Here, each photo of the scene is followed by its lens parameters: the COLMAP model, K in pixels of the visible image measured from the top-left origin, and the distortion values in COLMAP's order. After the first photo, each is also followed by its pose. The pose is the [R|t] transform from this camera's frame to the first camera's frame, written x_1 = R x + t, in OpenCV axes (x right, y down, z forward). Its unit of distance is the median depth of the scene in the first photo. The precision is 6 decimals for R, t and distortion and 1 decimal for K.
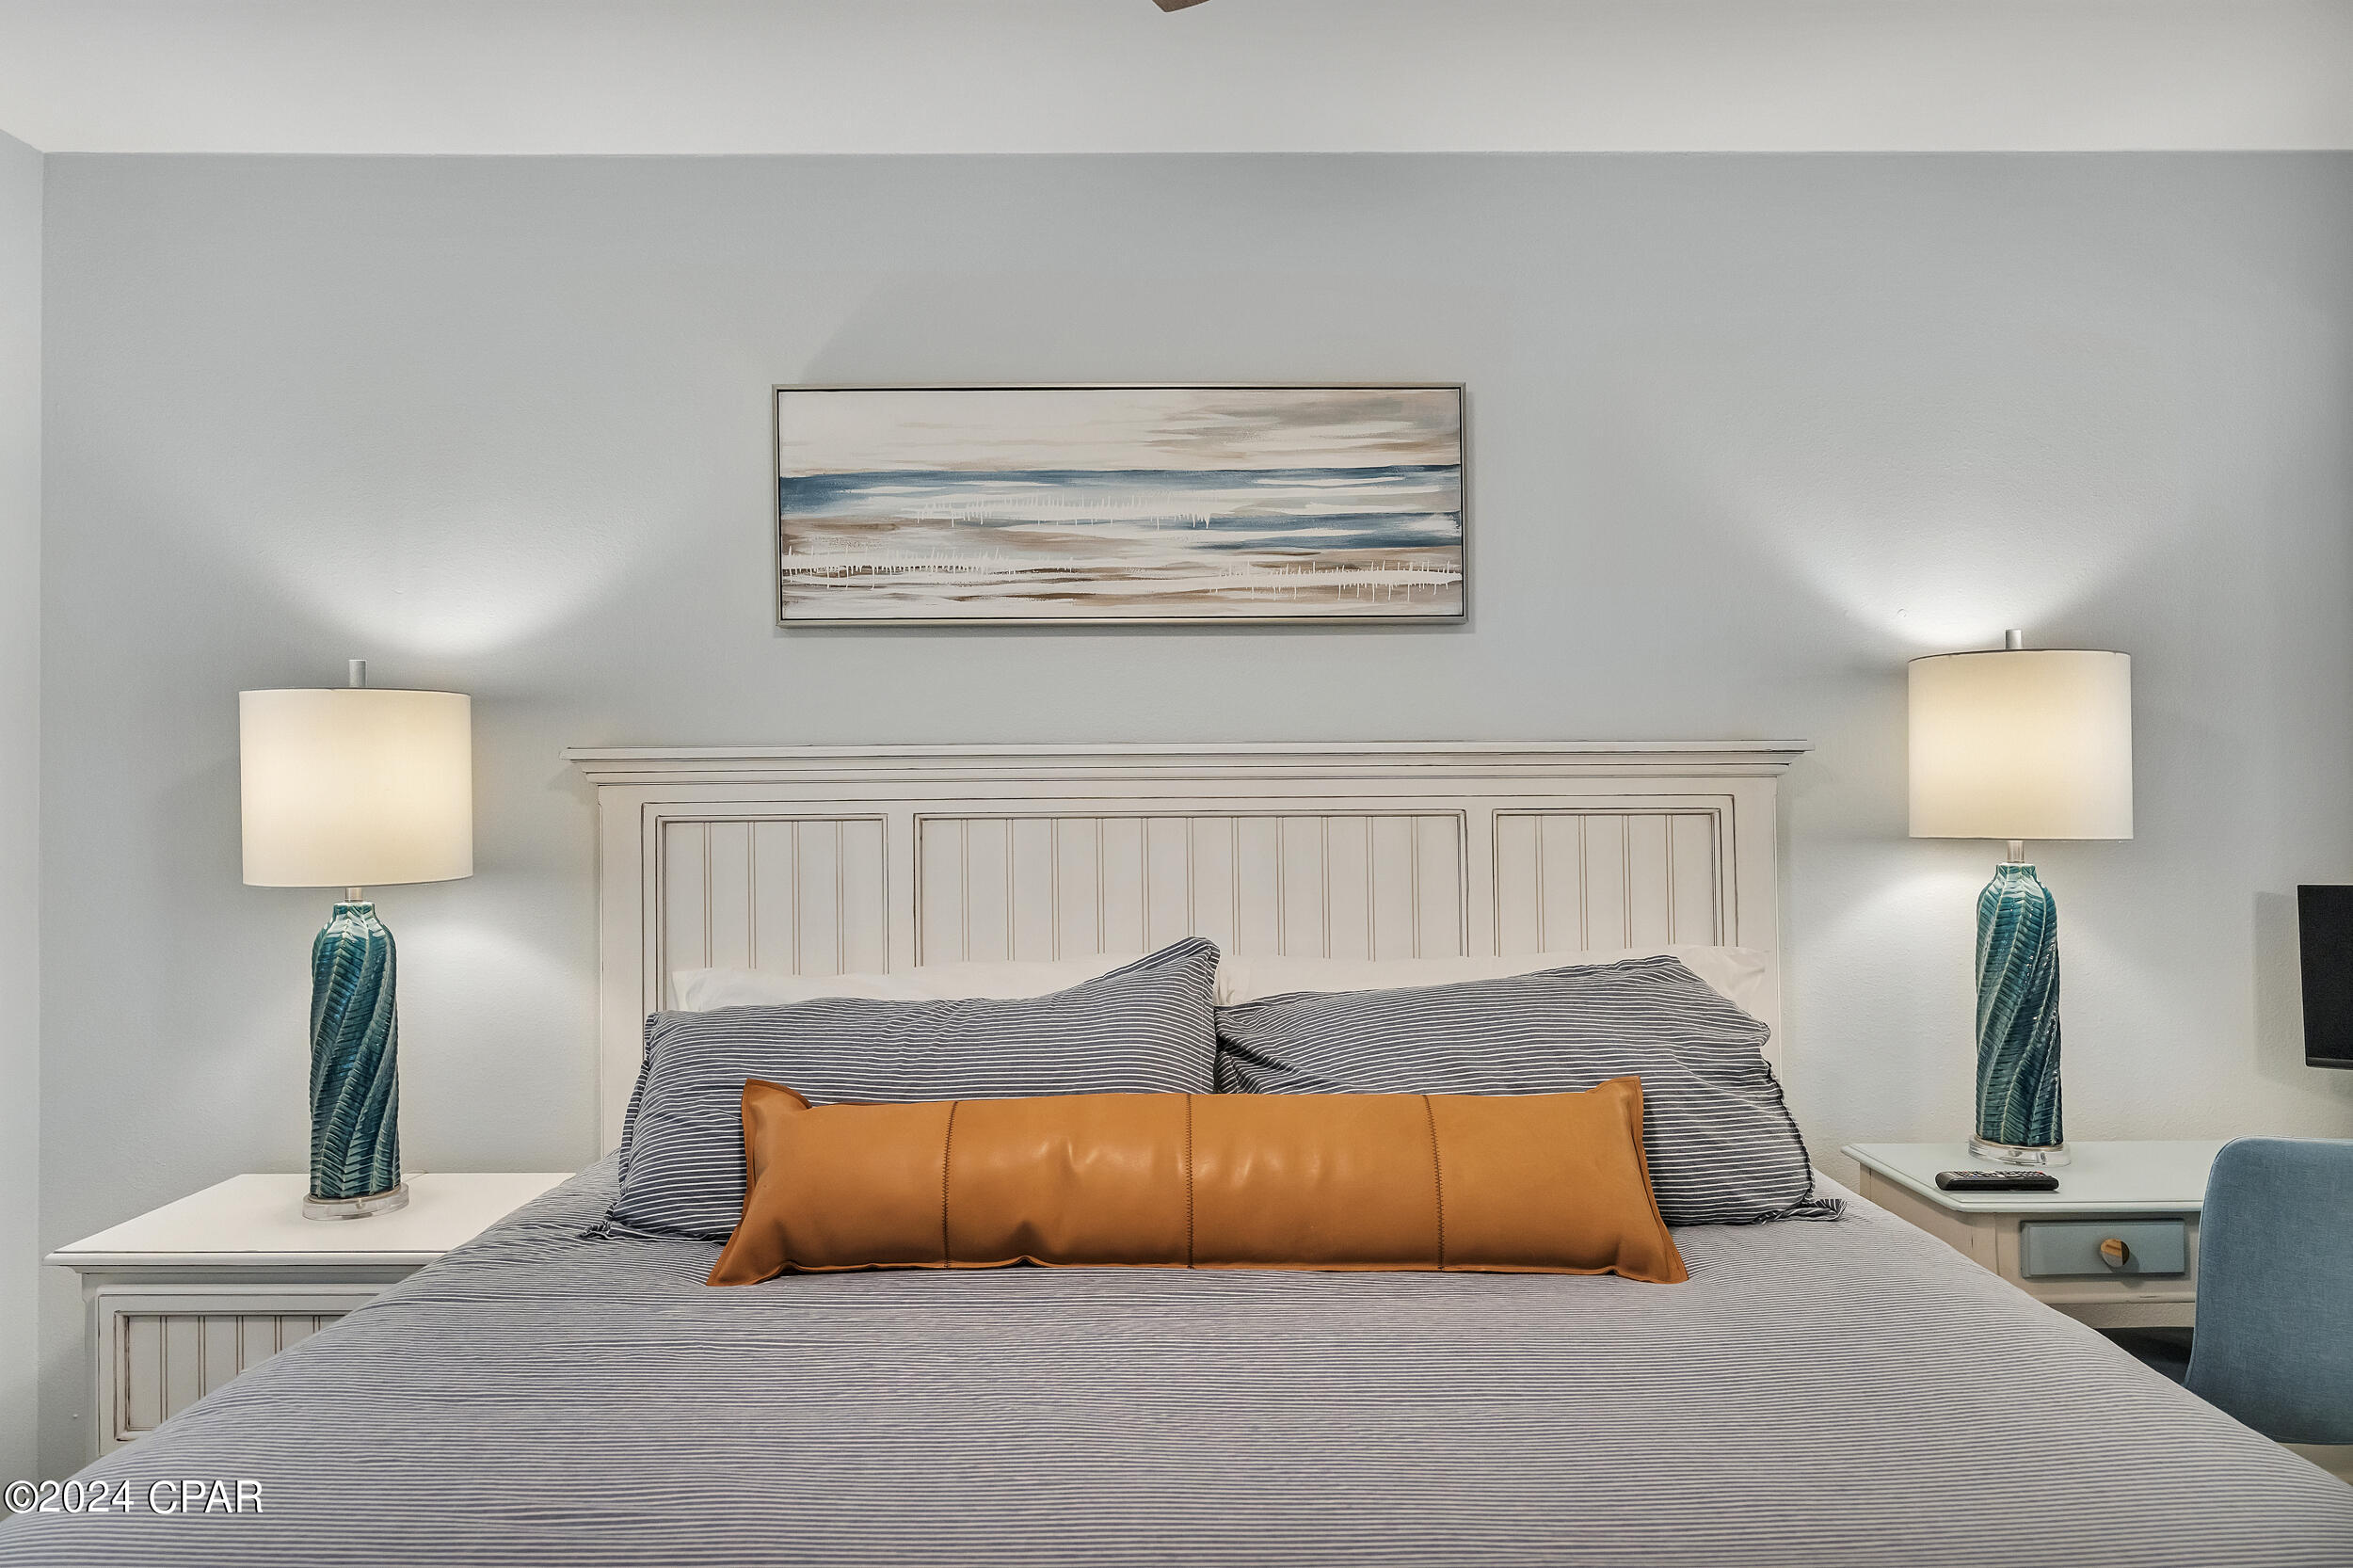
lens RADIAL K [[1578.0, 0, 1175.4], [0, 1578.0, 780.1], [0, 0, 1]] dist [0.009442, -0.000115]
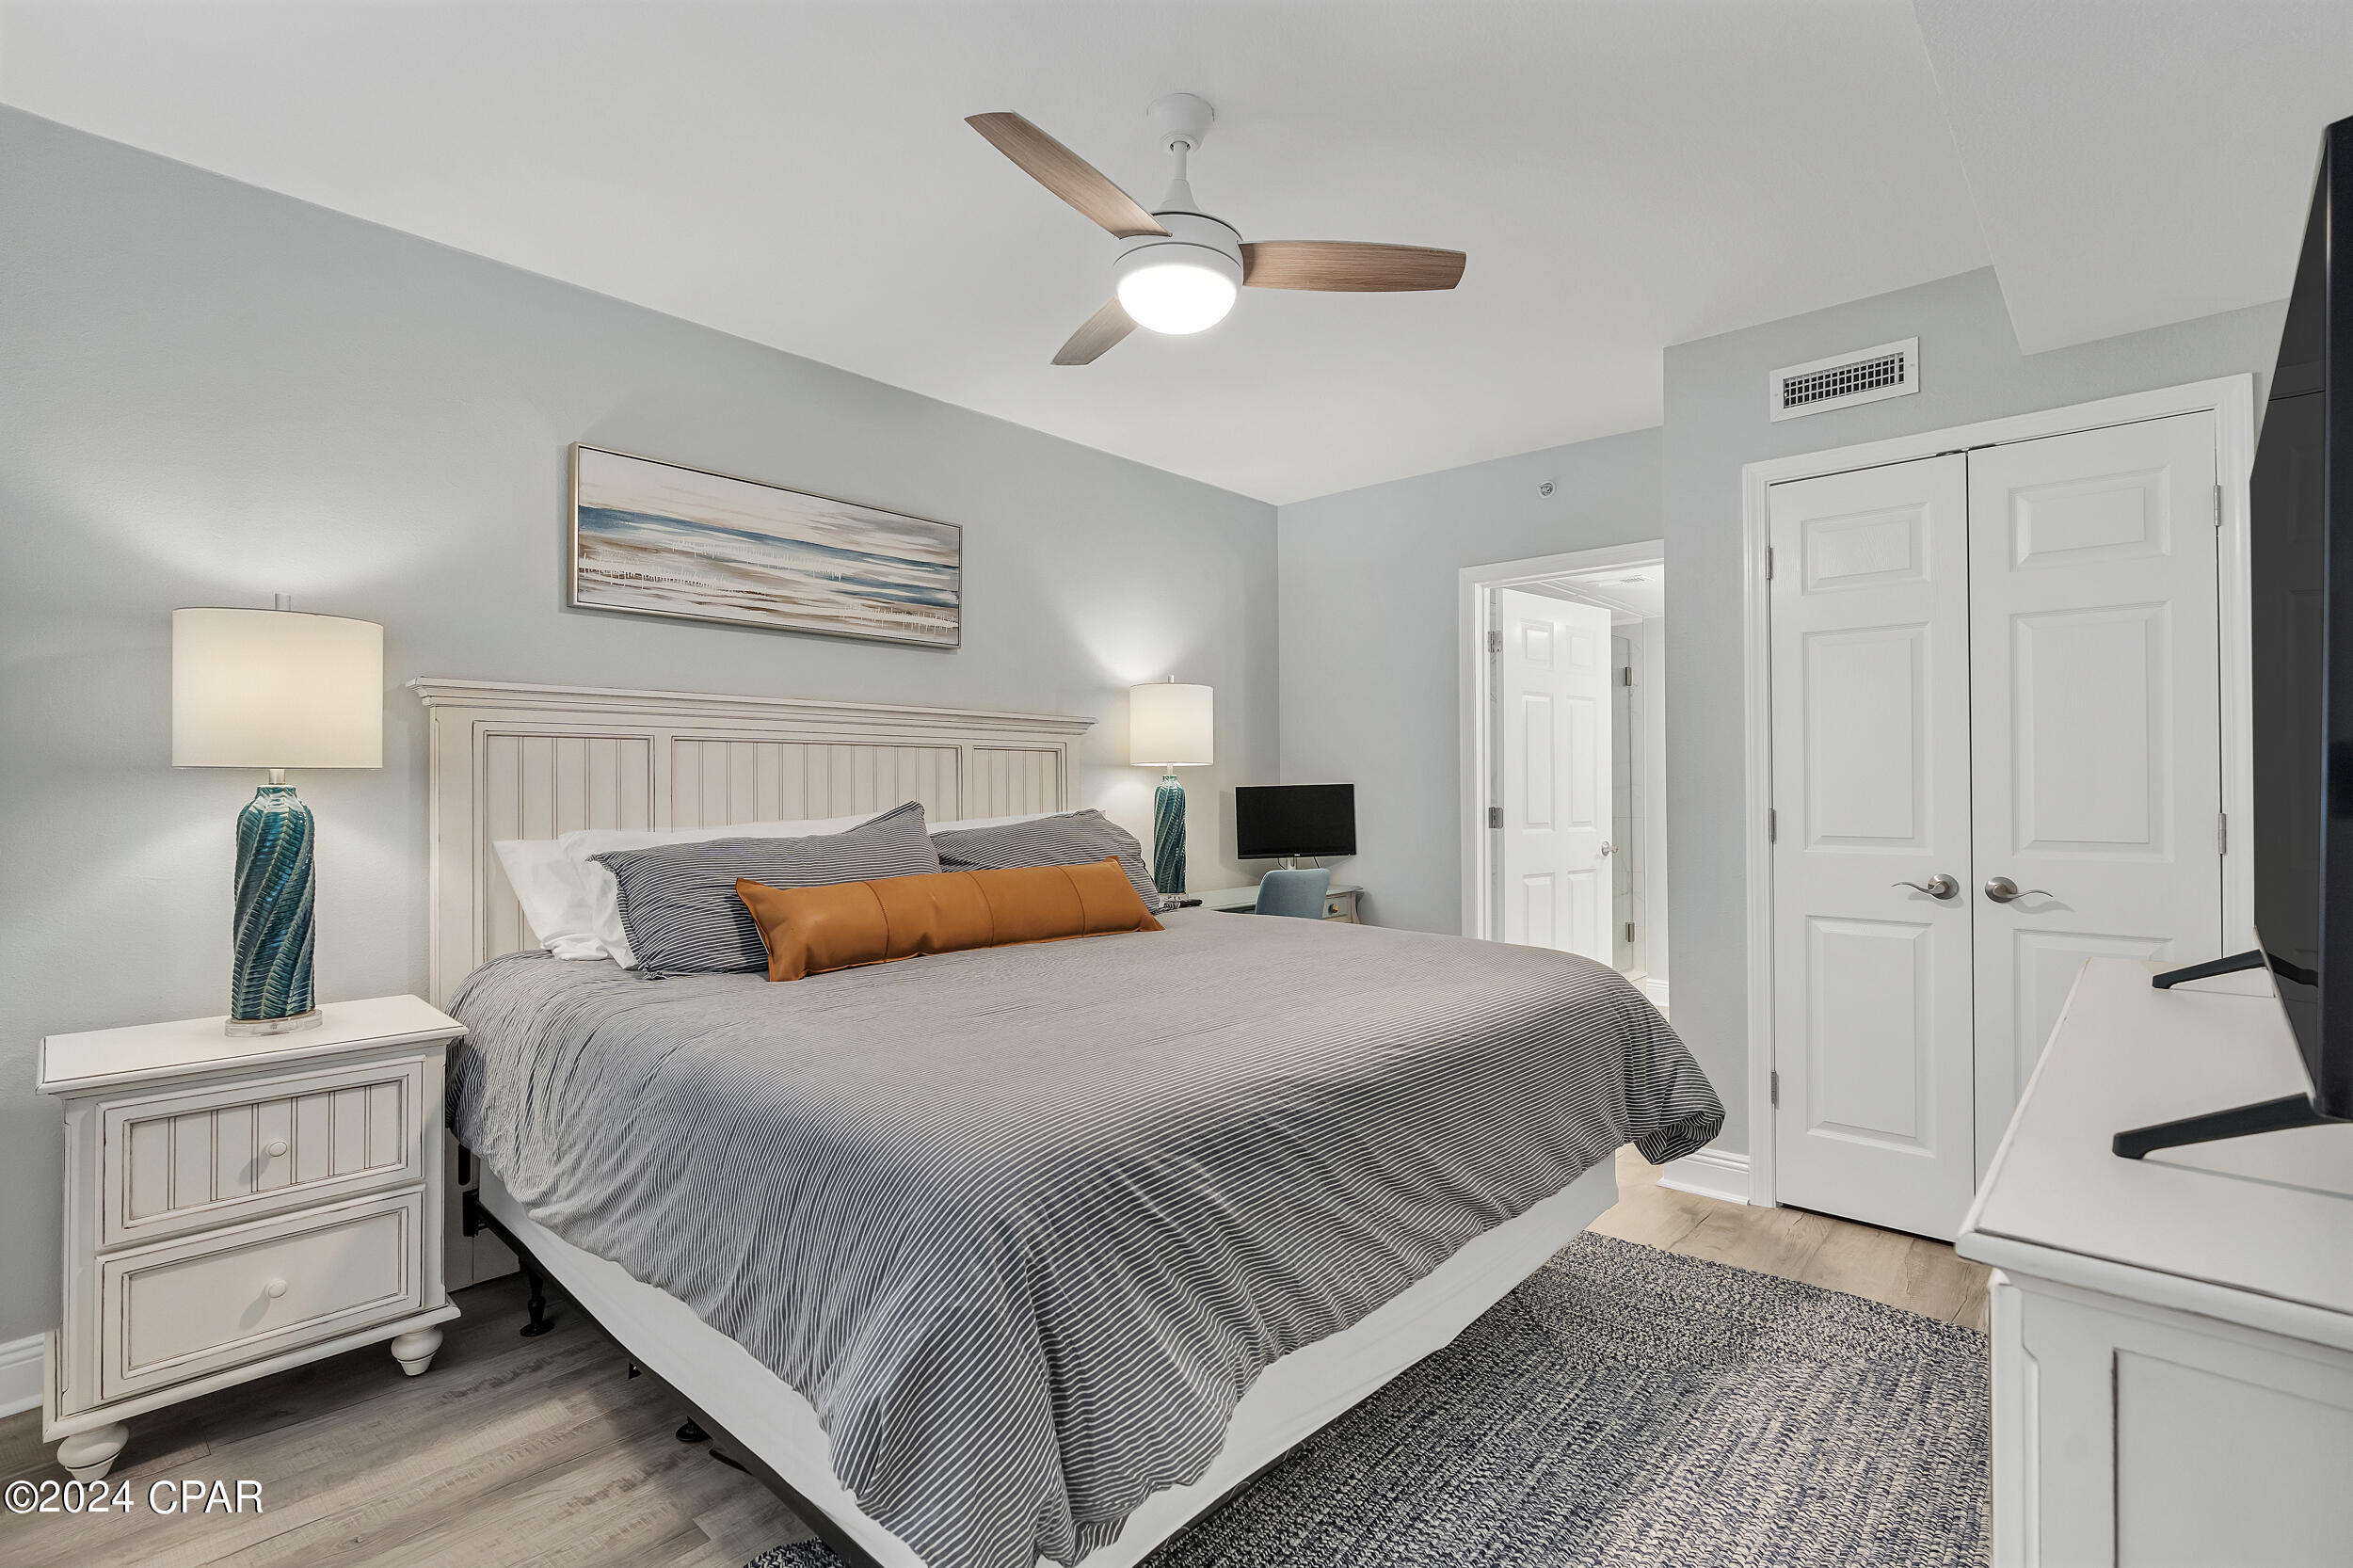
lens RADIAL K [[1065.2, 0, 1180.0], [0, 1065.2, 784.7], [0, 0, 1]] dist [-0.011621, 0.004194]
pose [[0.687154, 0.006534, 0.726482, -0.581693], [-0.008502, 0.999963, -0.000952, 0.065716], [-0.726462, -0.005522, 0.687184, -0.092761]]
